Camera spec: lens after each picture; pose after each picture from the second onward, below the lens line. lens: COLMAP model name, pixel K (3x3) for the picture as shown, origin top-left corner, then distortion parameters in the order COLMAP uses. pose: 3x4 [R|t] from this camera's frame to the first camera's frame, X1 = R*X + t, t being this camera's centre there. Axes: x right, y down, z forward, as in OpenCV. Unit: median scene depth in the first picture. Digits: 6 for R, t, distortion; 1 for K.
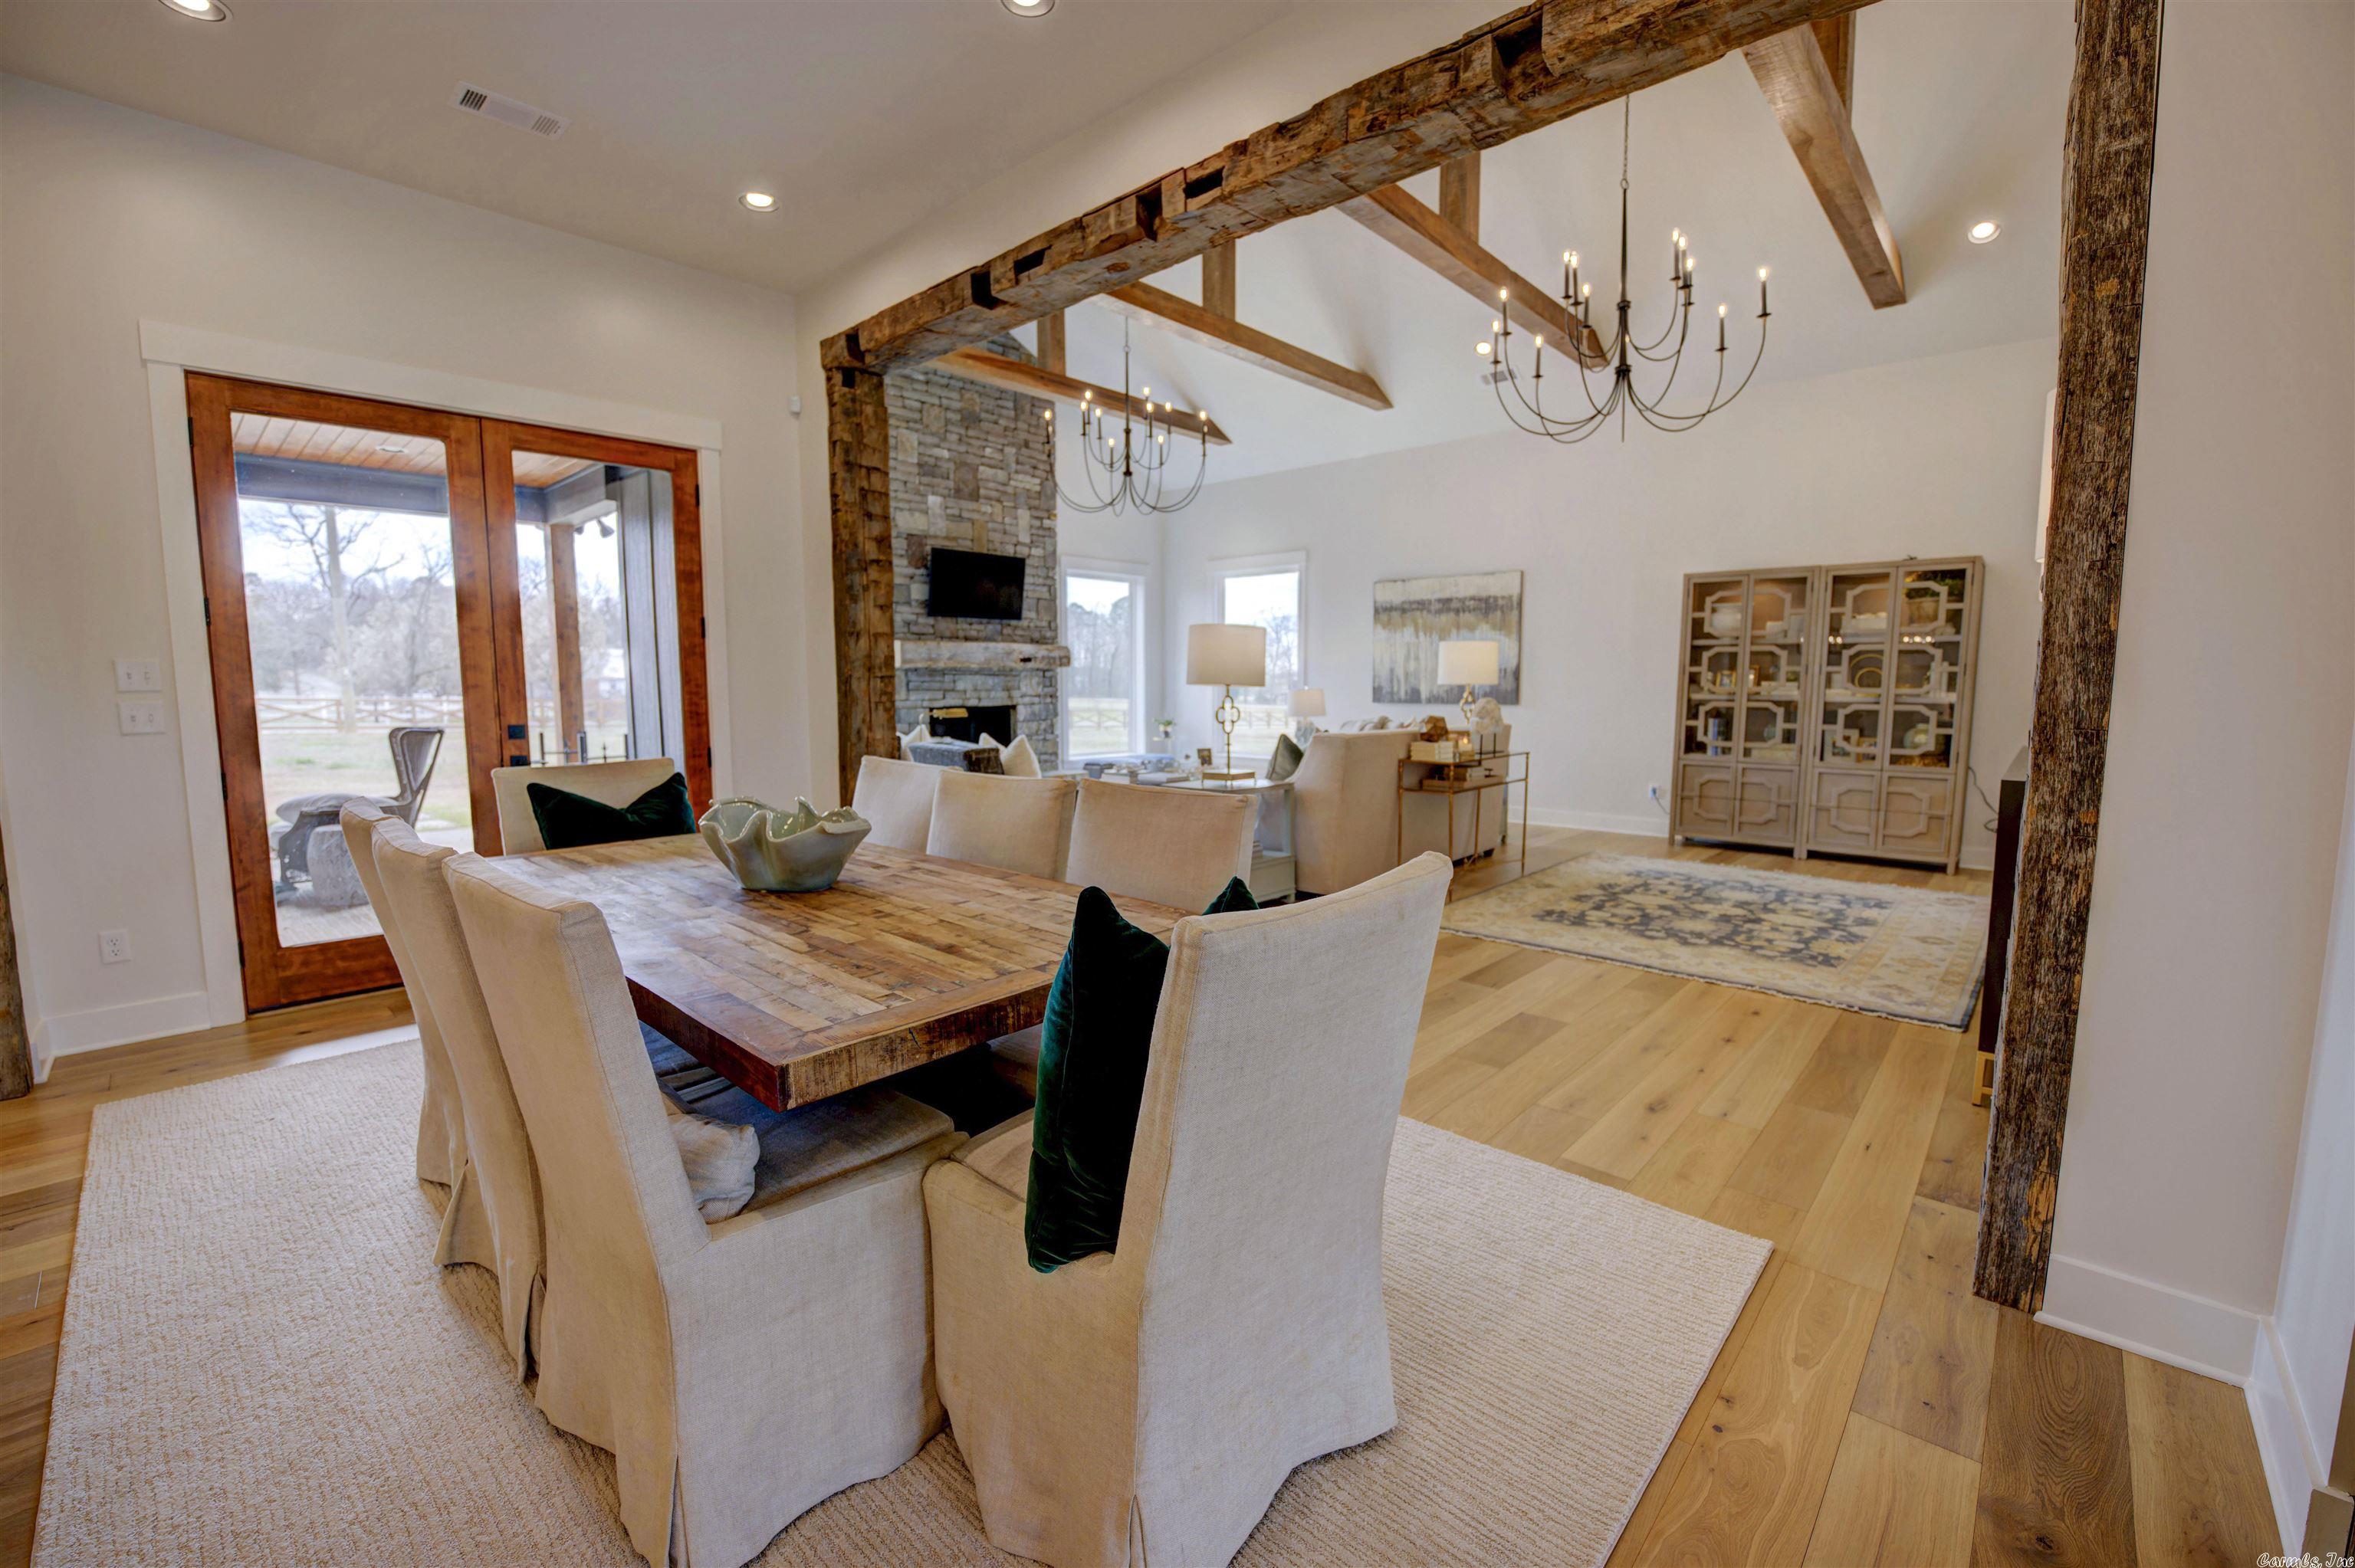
lens RADIAL K [[974.1, 0, 1171.9], [0, 974.1, 782.2], [0, 0, 1]] dist [-0.023725, 0.000049]
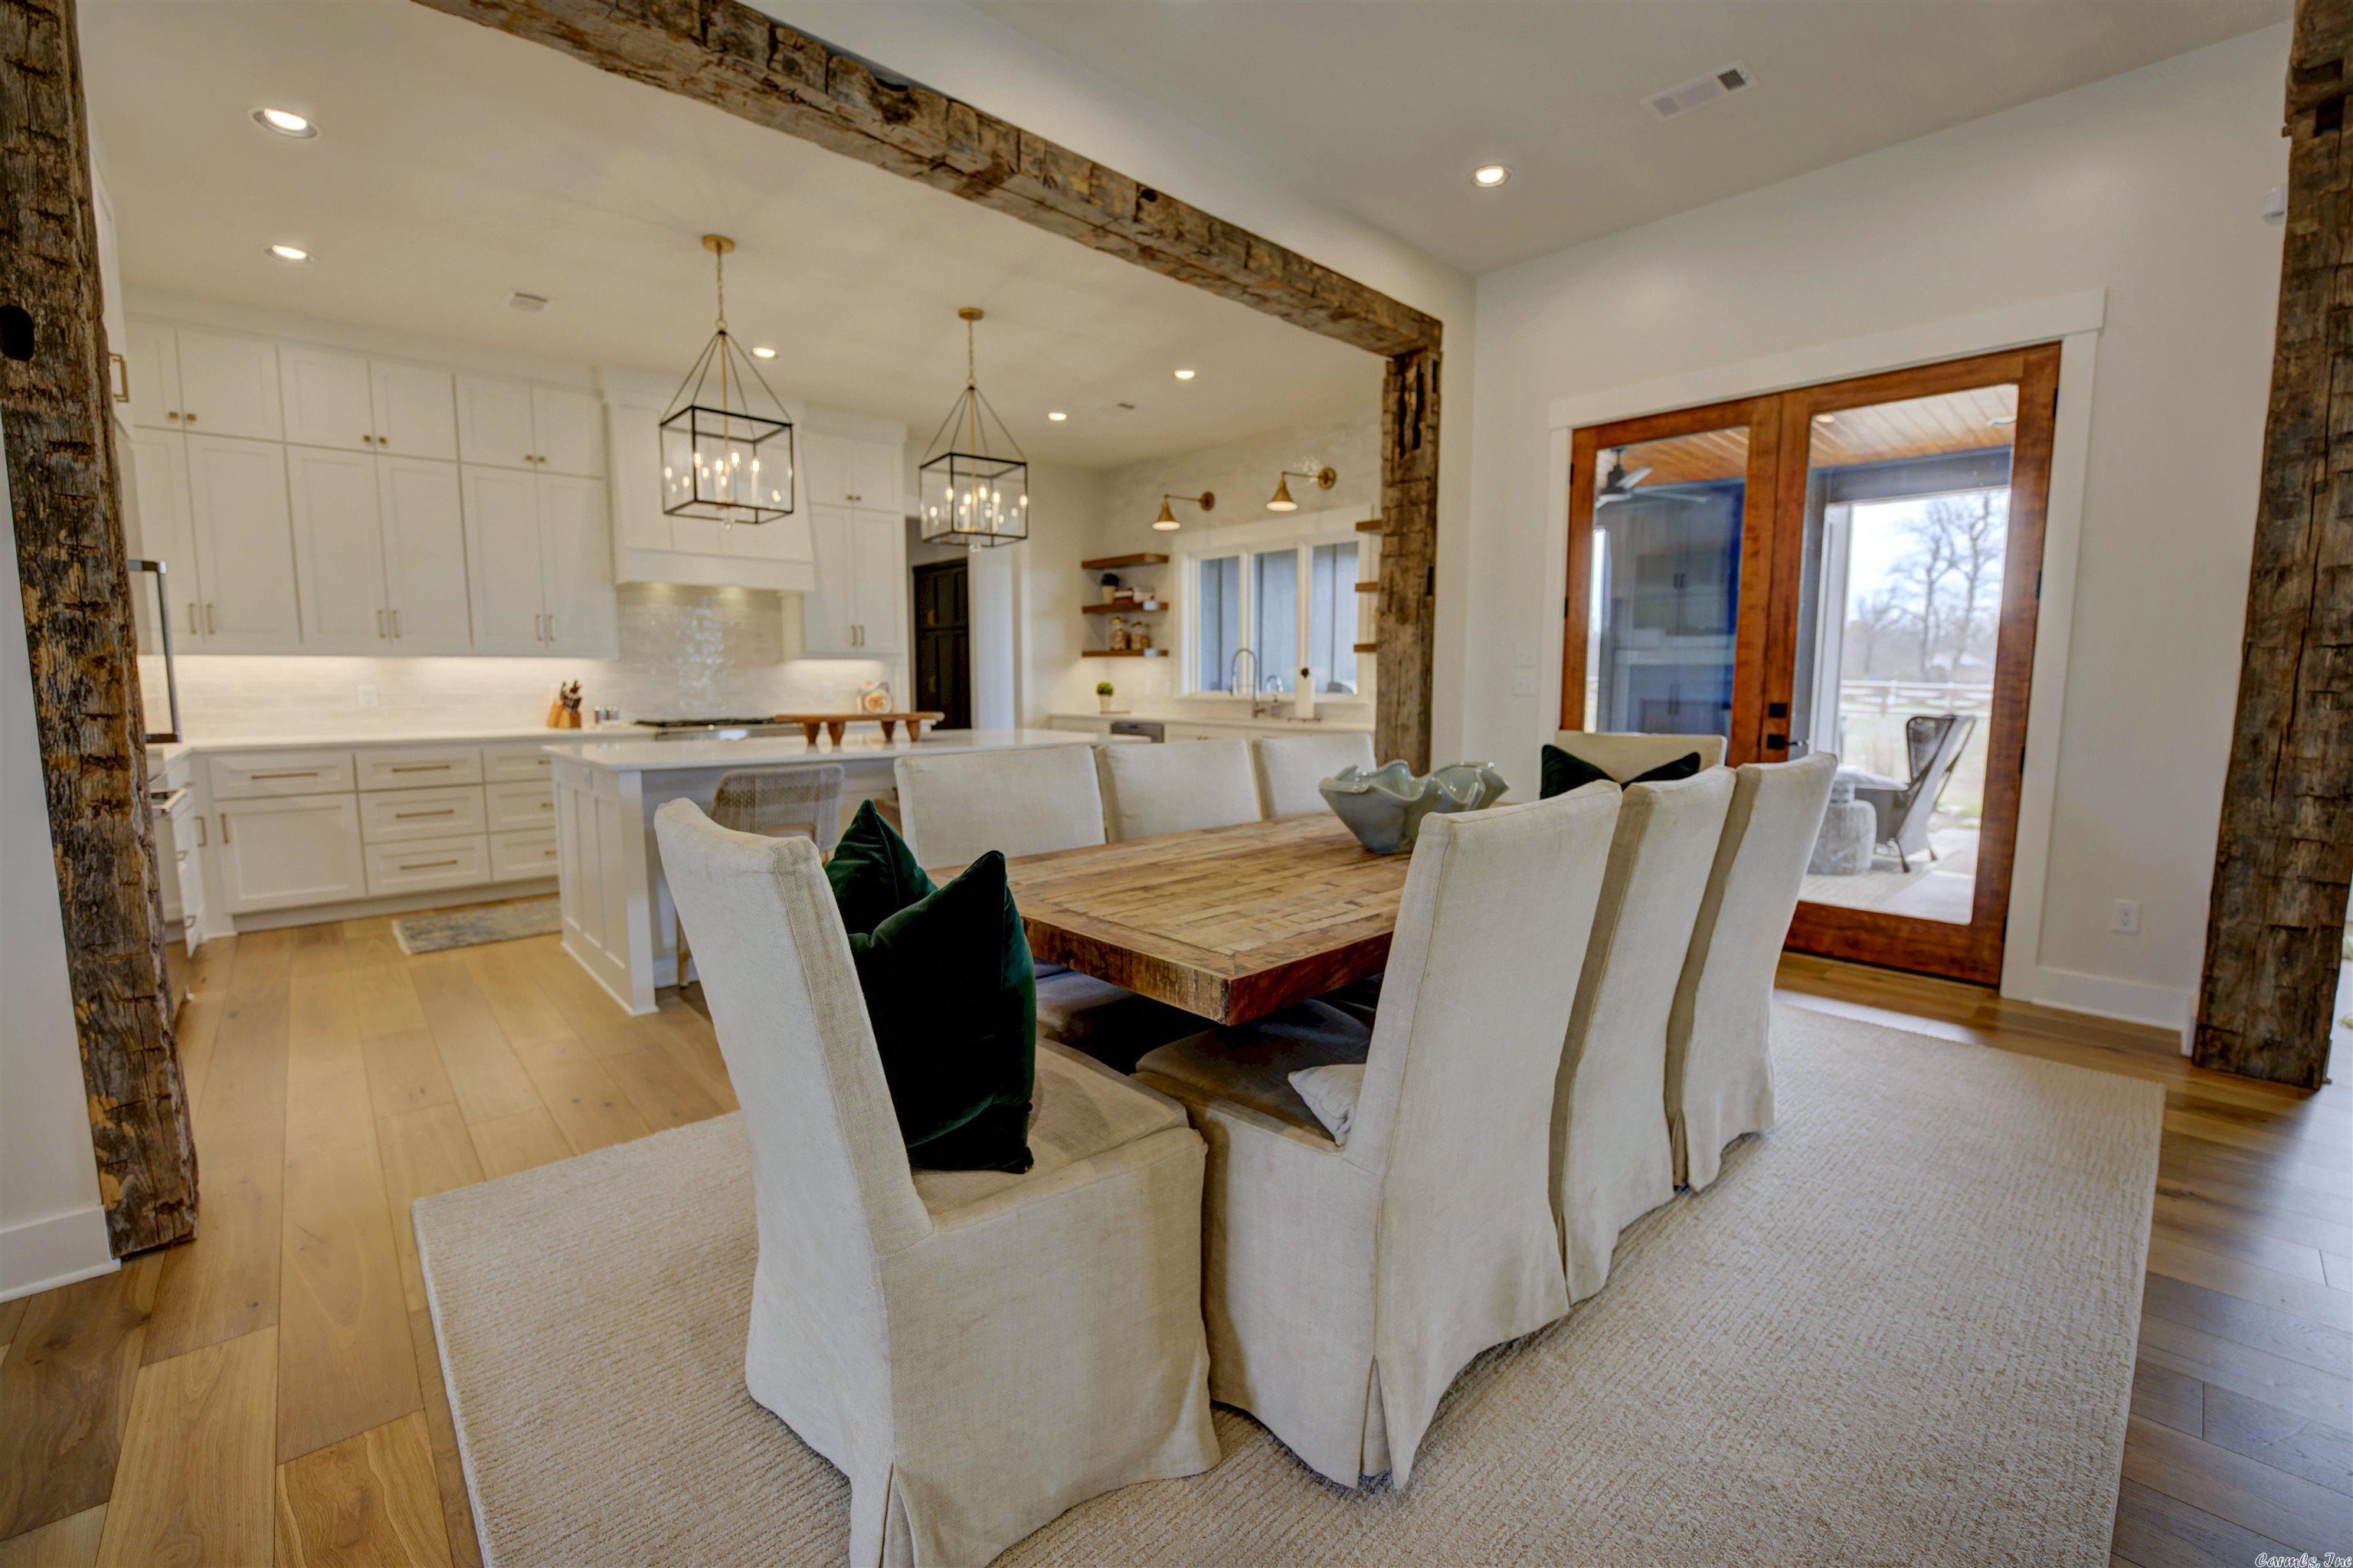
lens RADIAL K [[947.5, 0, 1176.5], [0, 947.5, 784.0], [0, 0, 1]] dist [-0.024033, 0.000270]
pose [[-0.079043, 0.113213, -0.990422, 0.187037], [-0.105455, 0.987006, 0.121238, -0.017172], [0.991278, 0.114028, -0.066077, 0.271740]]
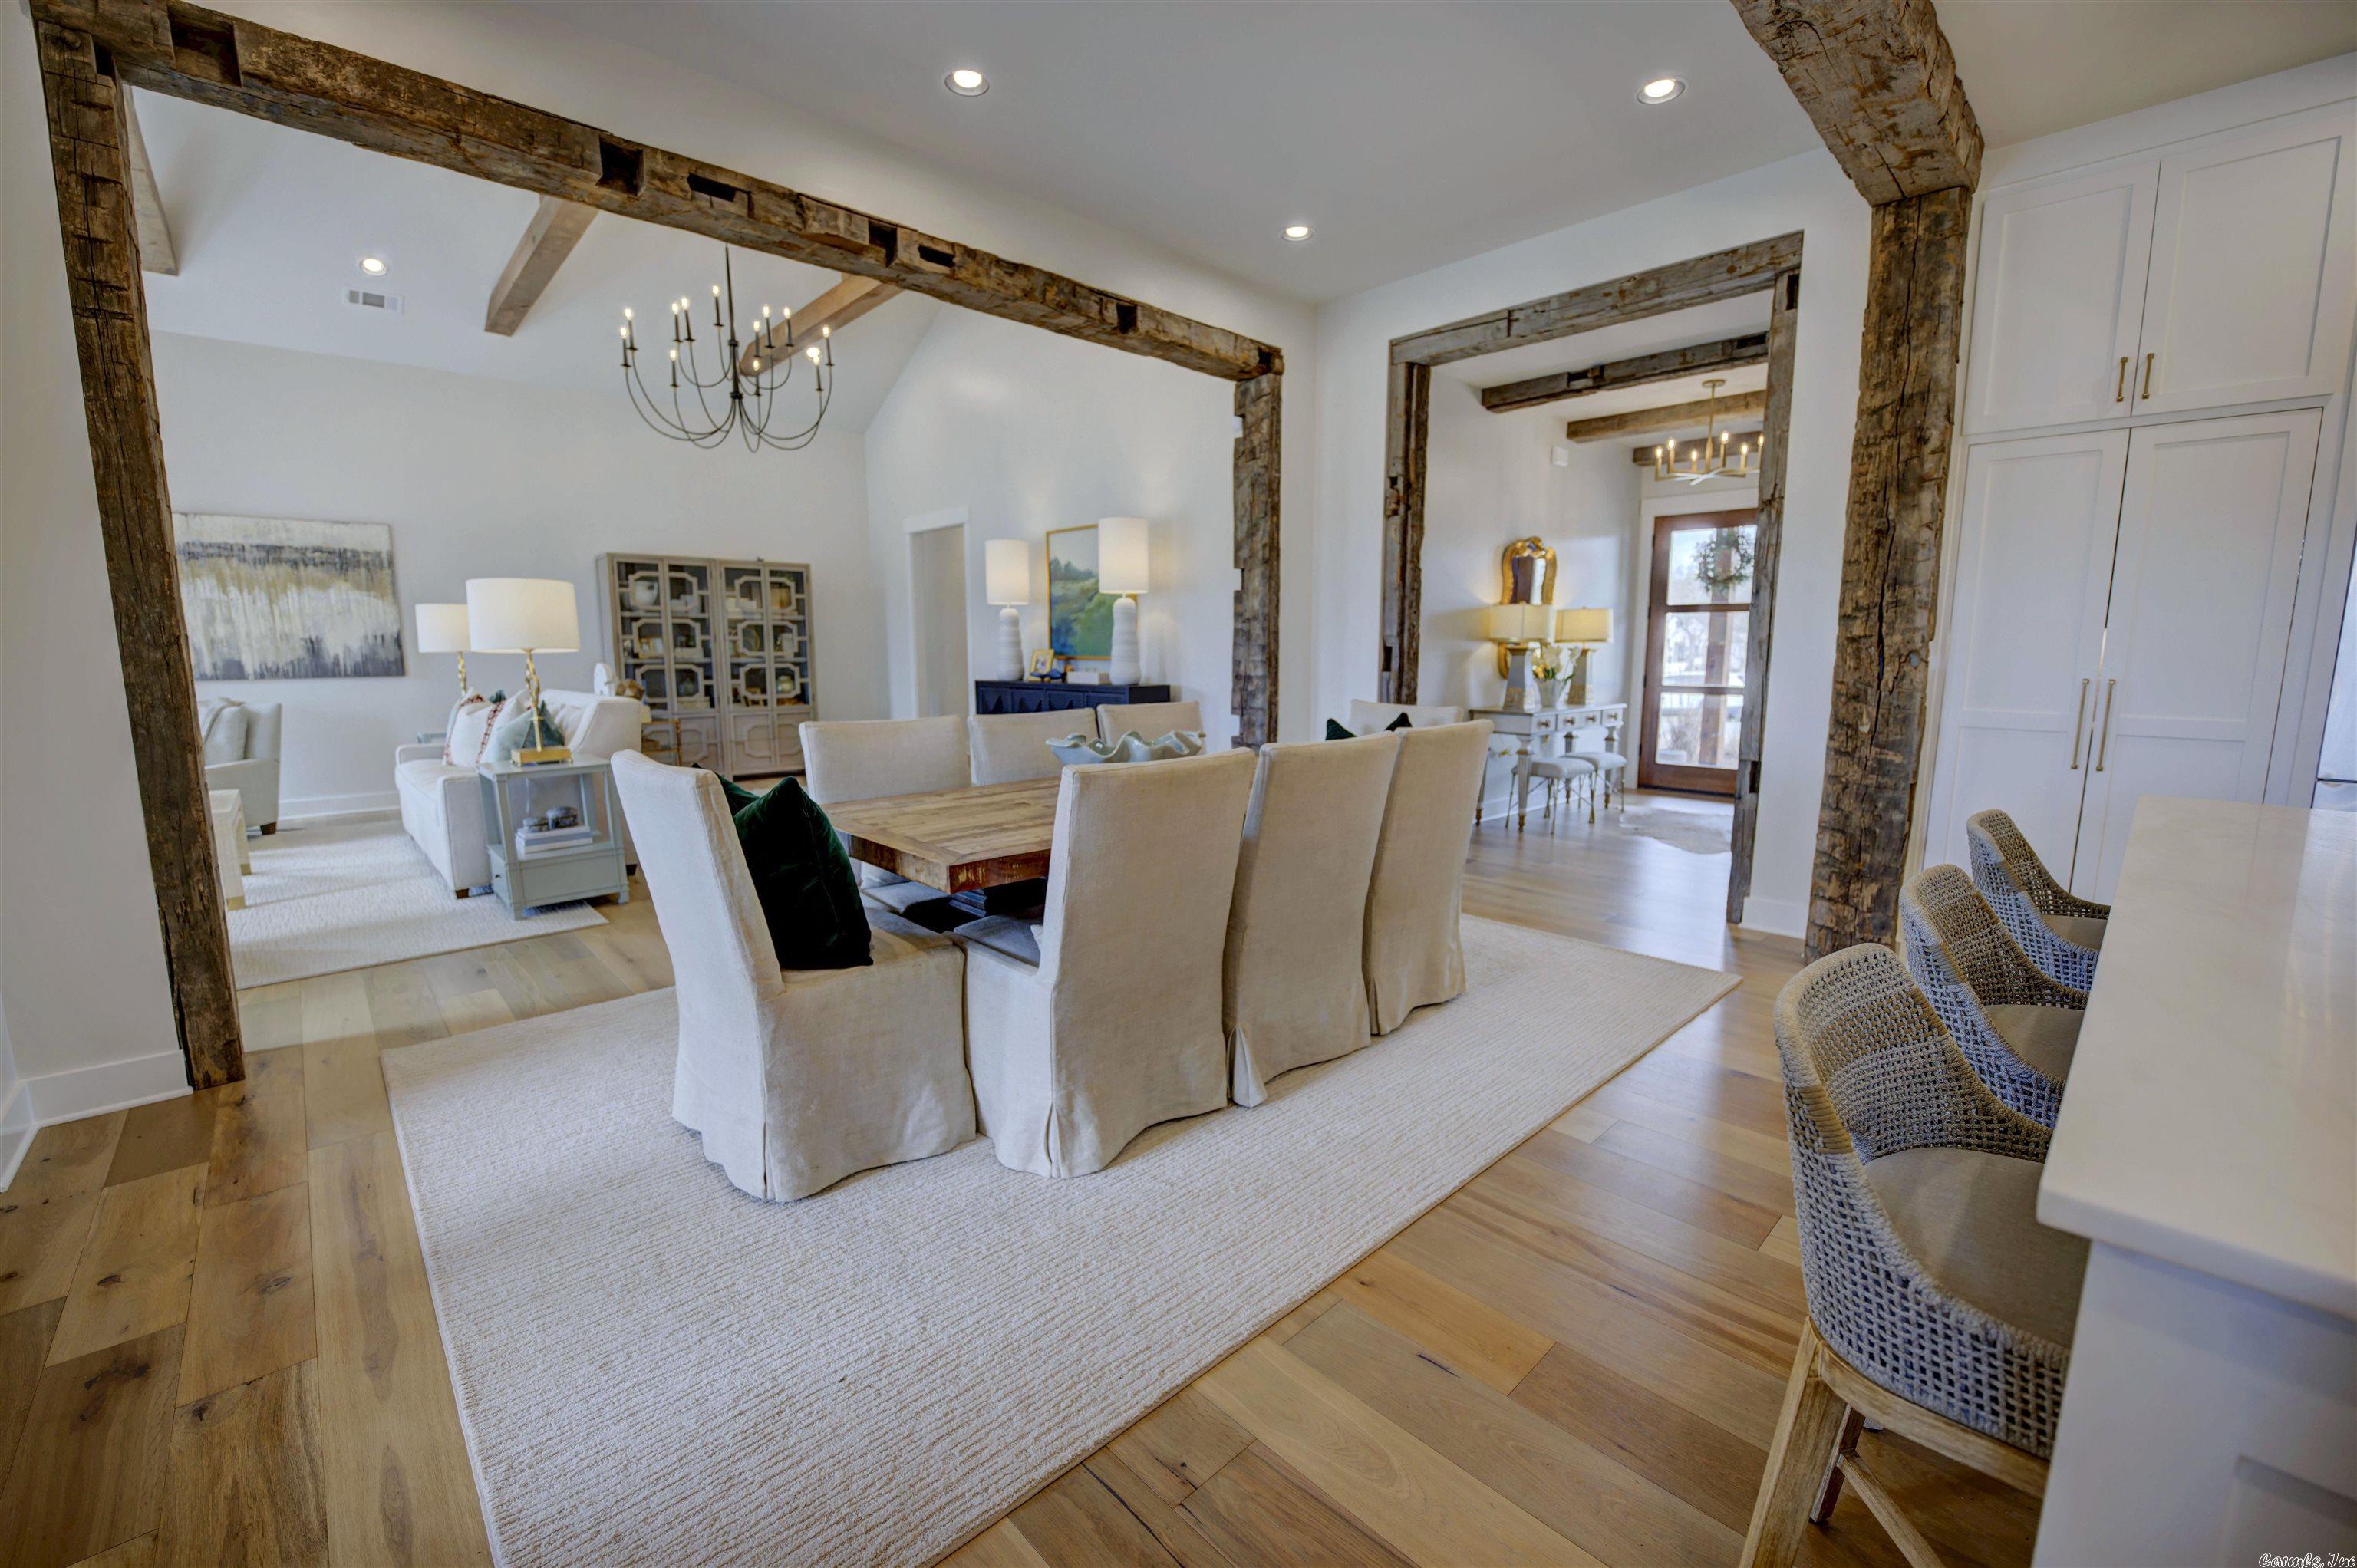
lens RADIAL K [[949.0, 0, 1178.5], [0, 949.0, 784.0], [0, 0, 1]] dist [-0.024033, 0.000270]
pose [[0.065160, -0.140496, 0.987935, -0.550439], [0.105494, 0.985460, 0.133187, -0.024636], [-0.992283, 0.095543, 0.079034, 0.276267]]
